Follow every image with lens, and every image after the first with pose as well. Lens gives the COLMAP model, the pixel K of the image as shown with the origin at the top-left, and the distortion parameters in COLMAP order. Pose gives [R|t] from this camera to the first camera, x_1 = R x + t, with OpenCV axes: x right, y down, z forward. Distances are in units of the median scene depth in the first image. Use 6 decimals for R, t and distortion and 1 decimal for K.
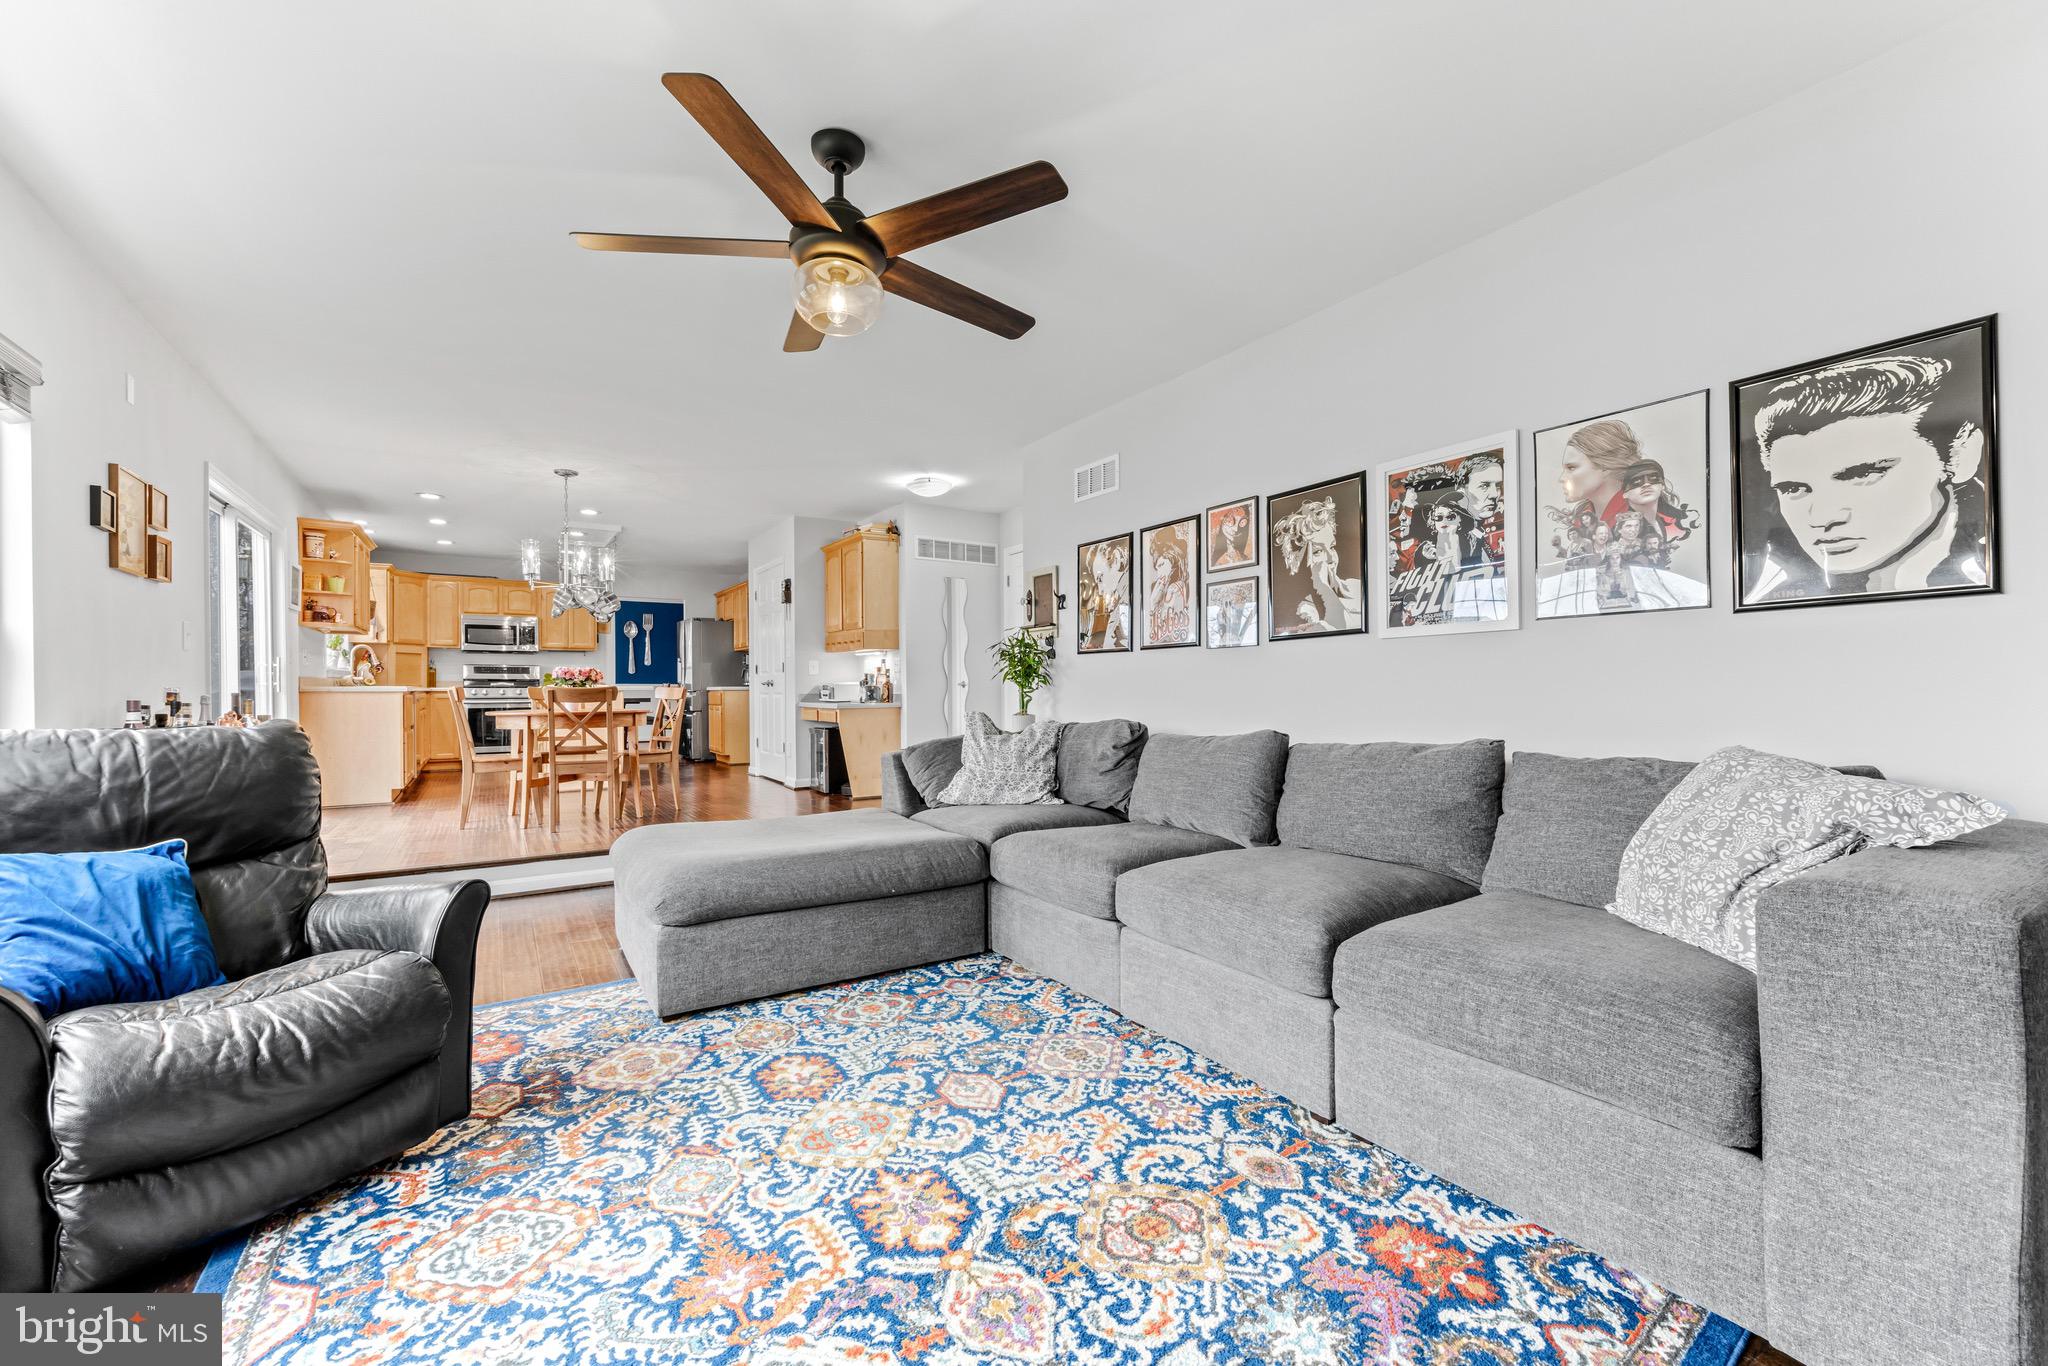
lens RADIAL K [[808.1, 0, 1026.1], [0, 808.1, 689.7], [0, 0, 1]] dist [0.001727, -0.000037]
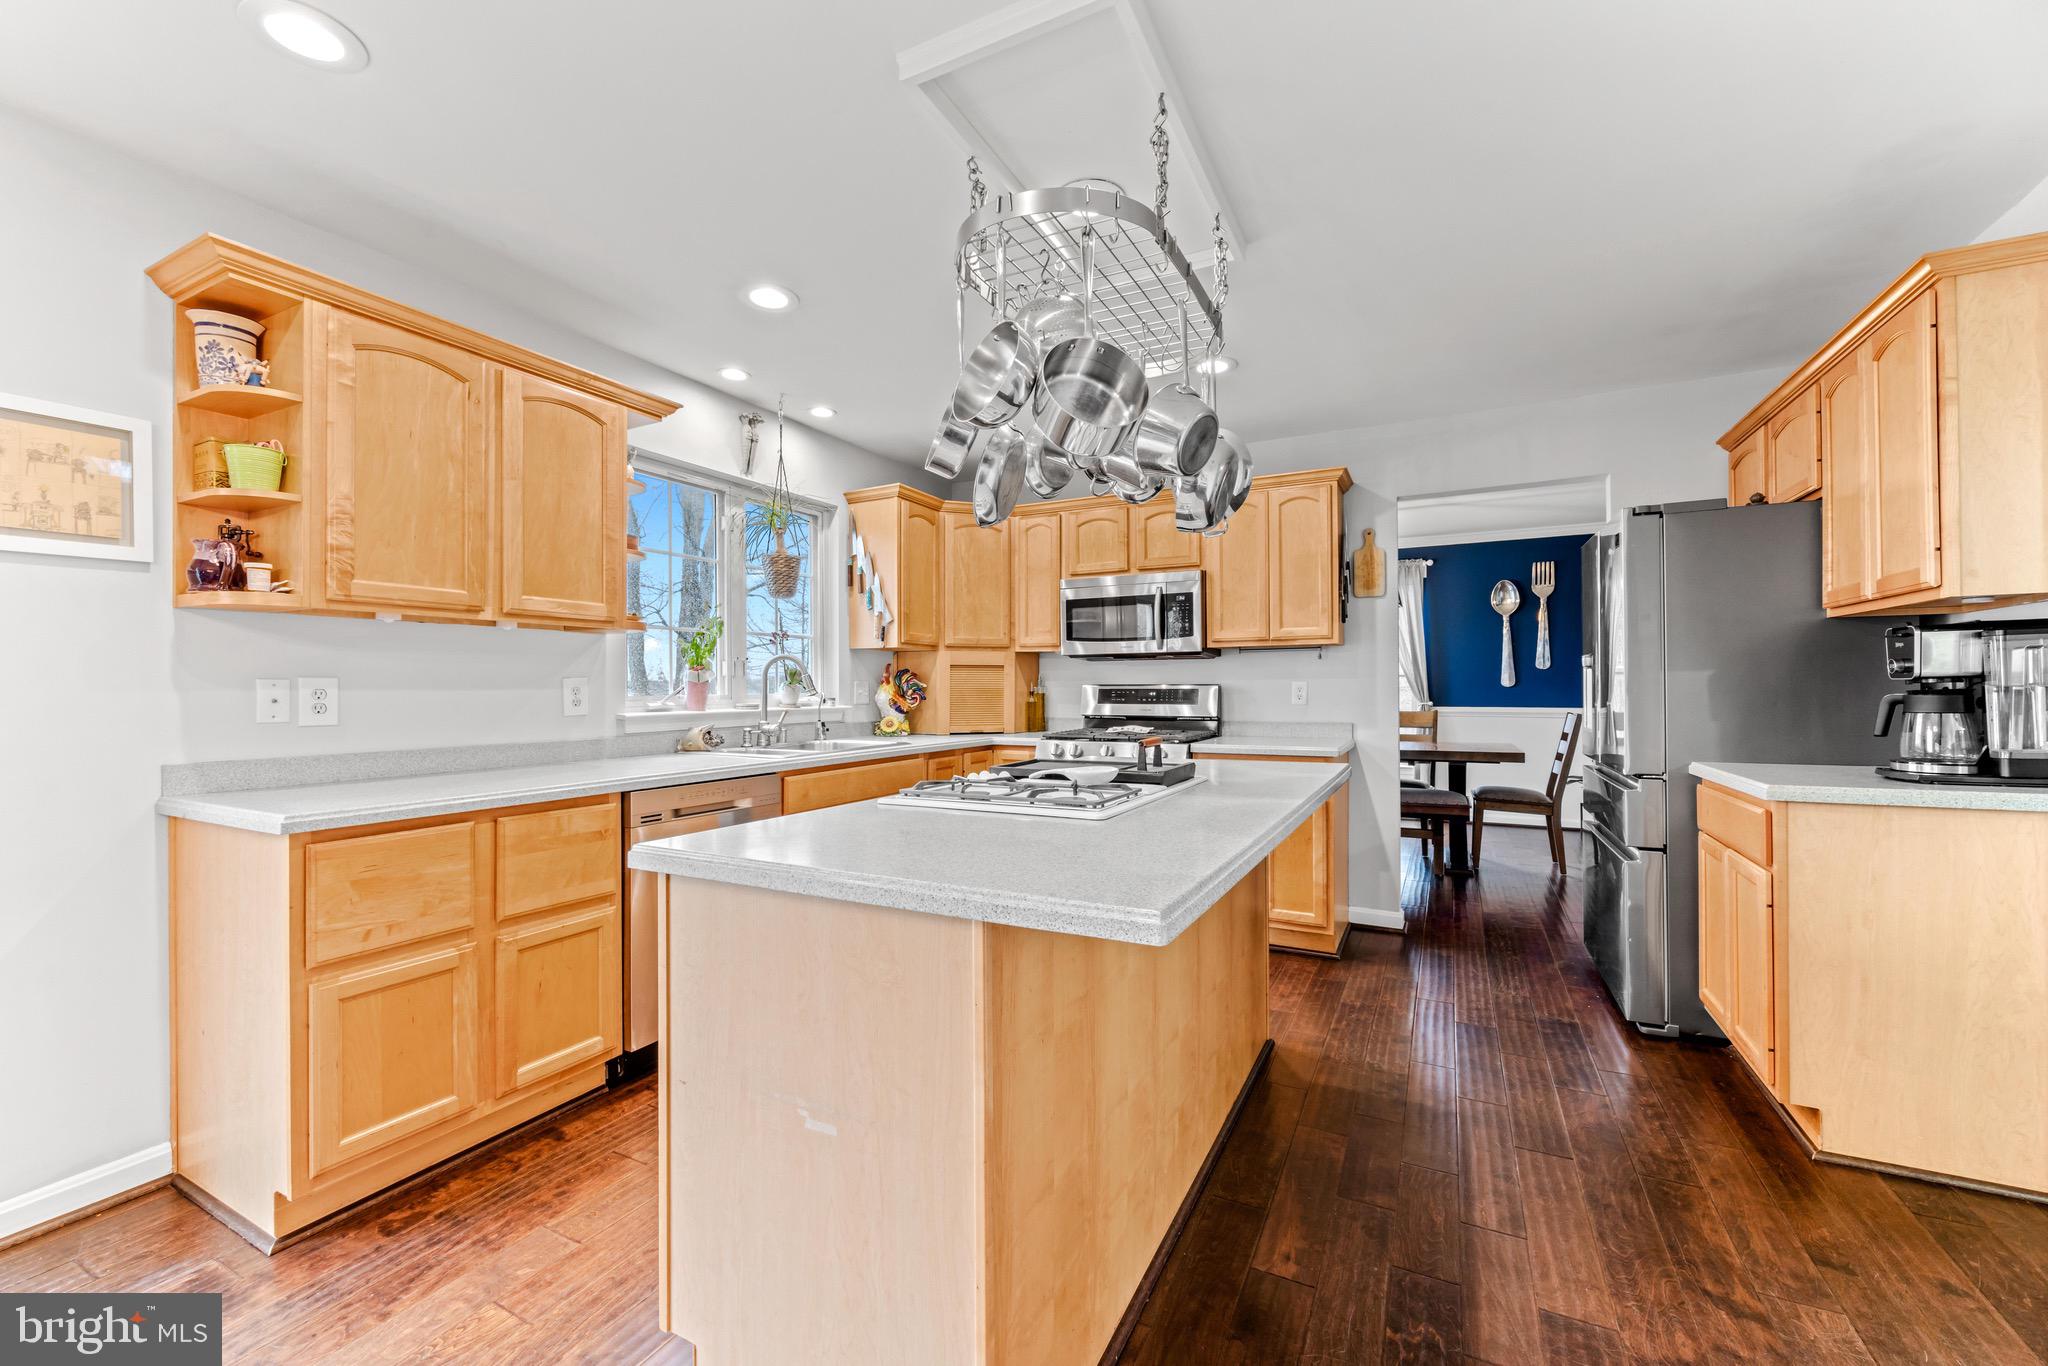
lens RADIAL K [[808.1, 0, 1026.1], [0, 808.1, 689.7], [0, 0, 1]] dist [0.001727, -0.000037]
pose [[0.485344, 0.000697, -0.874323, -0.291744], [0.003975, 0.999988, 0.003003, -0.030383], [0.874314, -0.004933, 0.485335, 0.740259]]
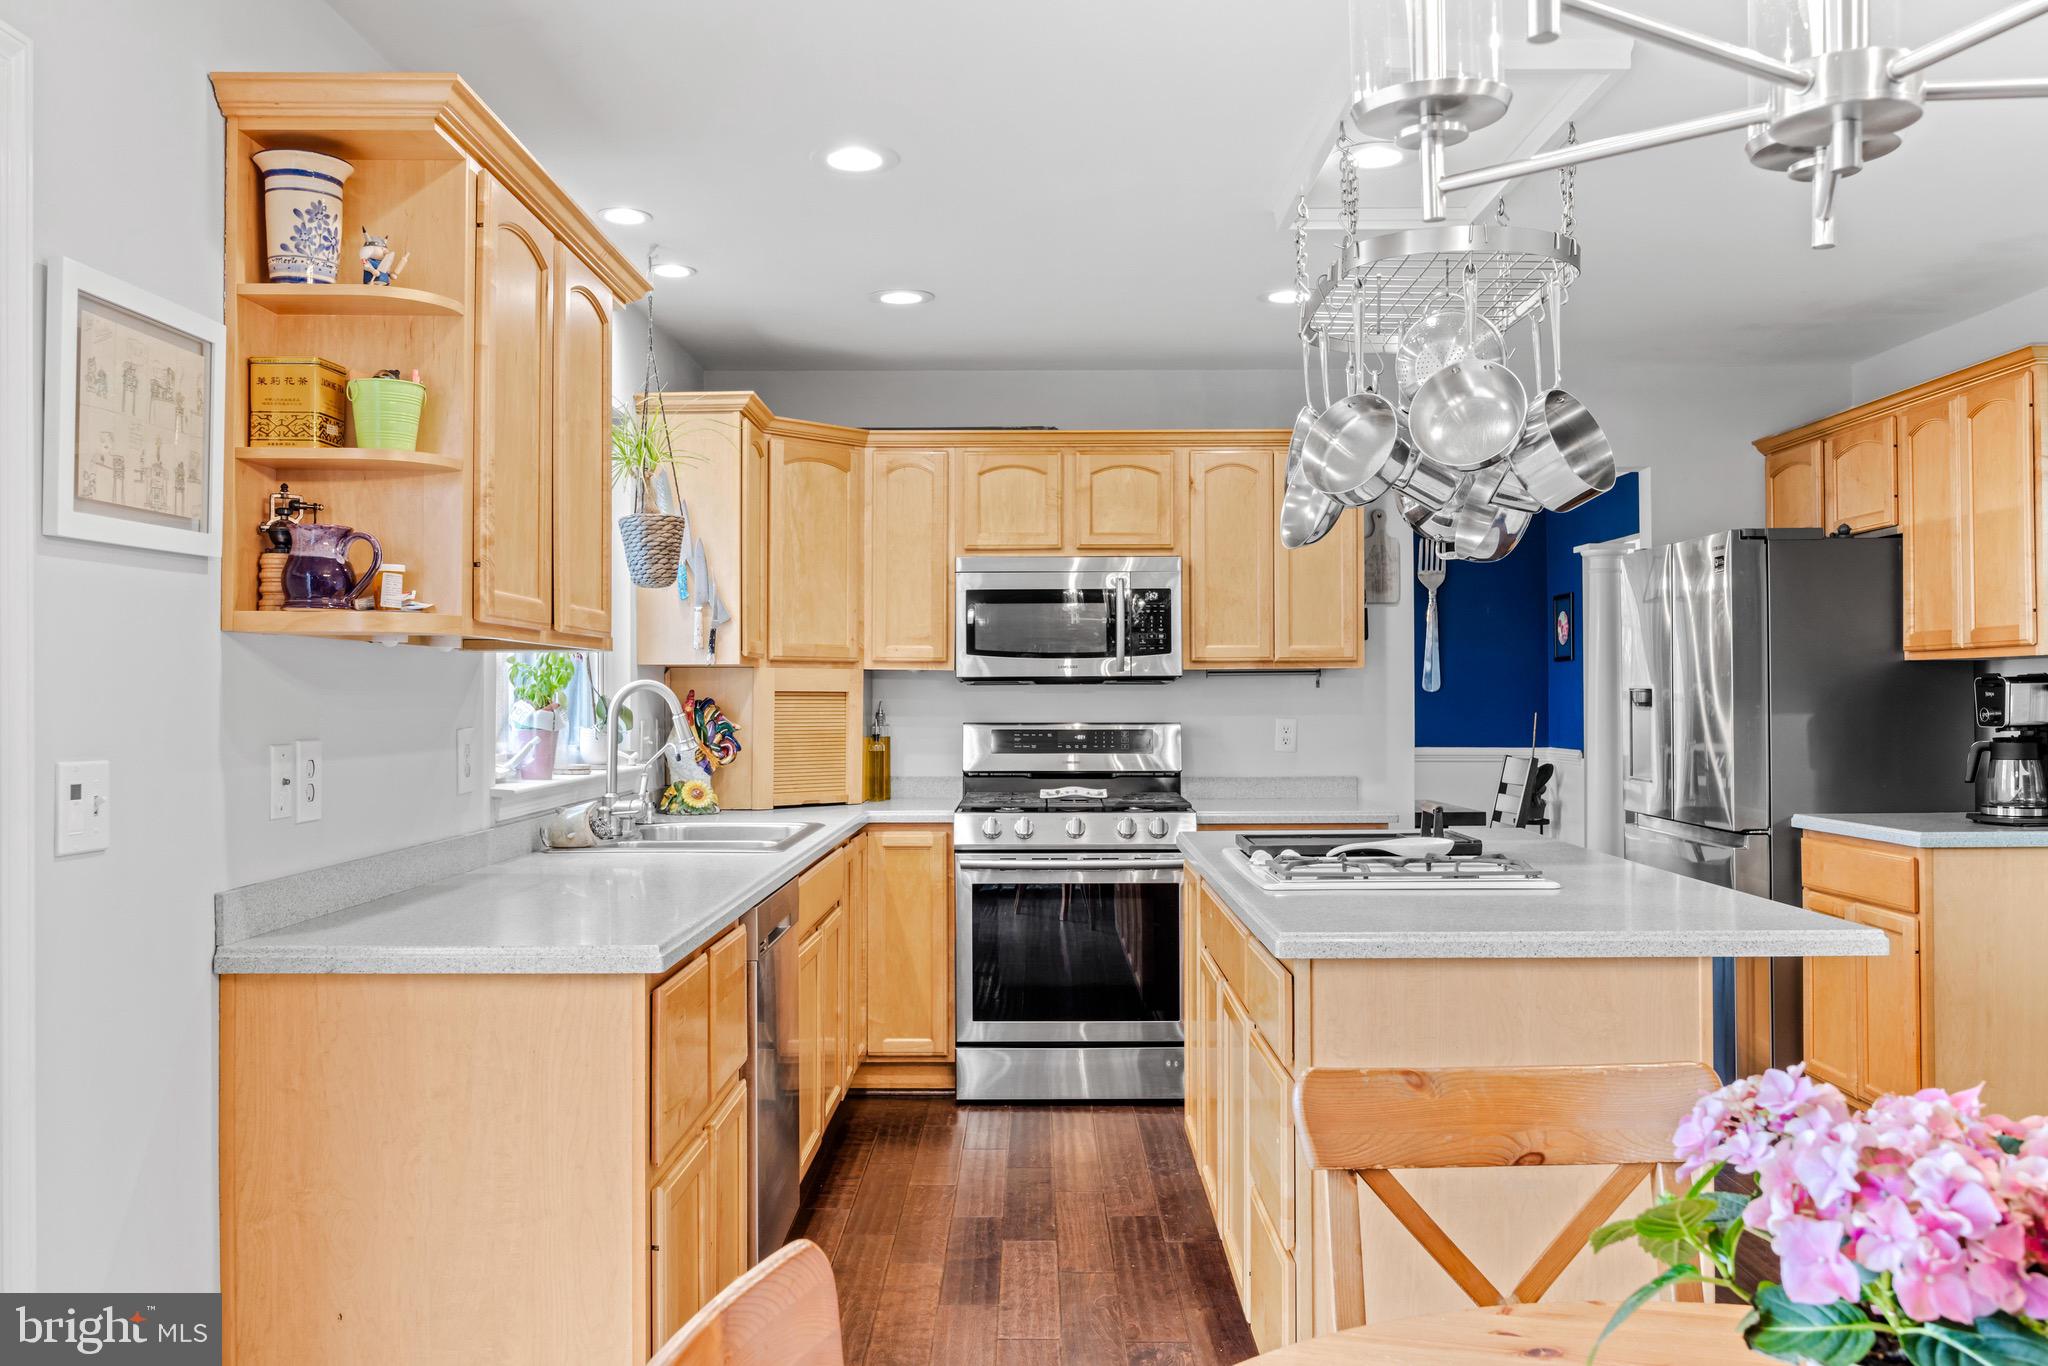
lens RADIAL K [[1668.0, 0, 1024.0], [0, 1668.0, 683.0], [0, 0, 1]] dist [0.007822, 0.008504]
pose [[0.829546, -0.008055, -0.558381, -0.332529], [0.002661, 0.999942, -0.010472, -0.040207], [0.558433, 0.007201, 0.829519, 0.501347]]
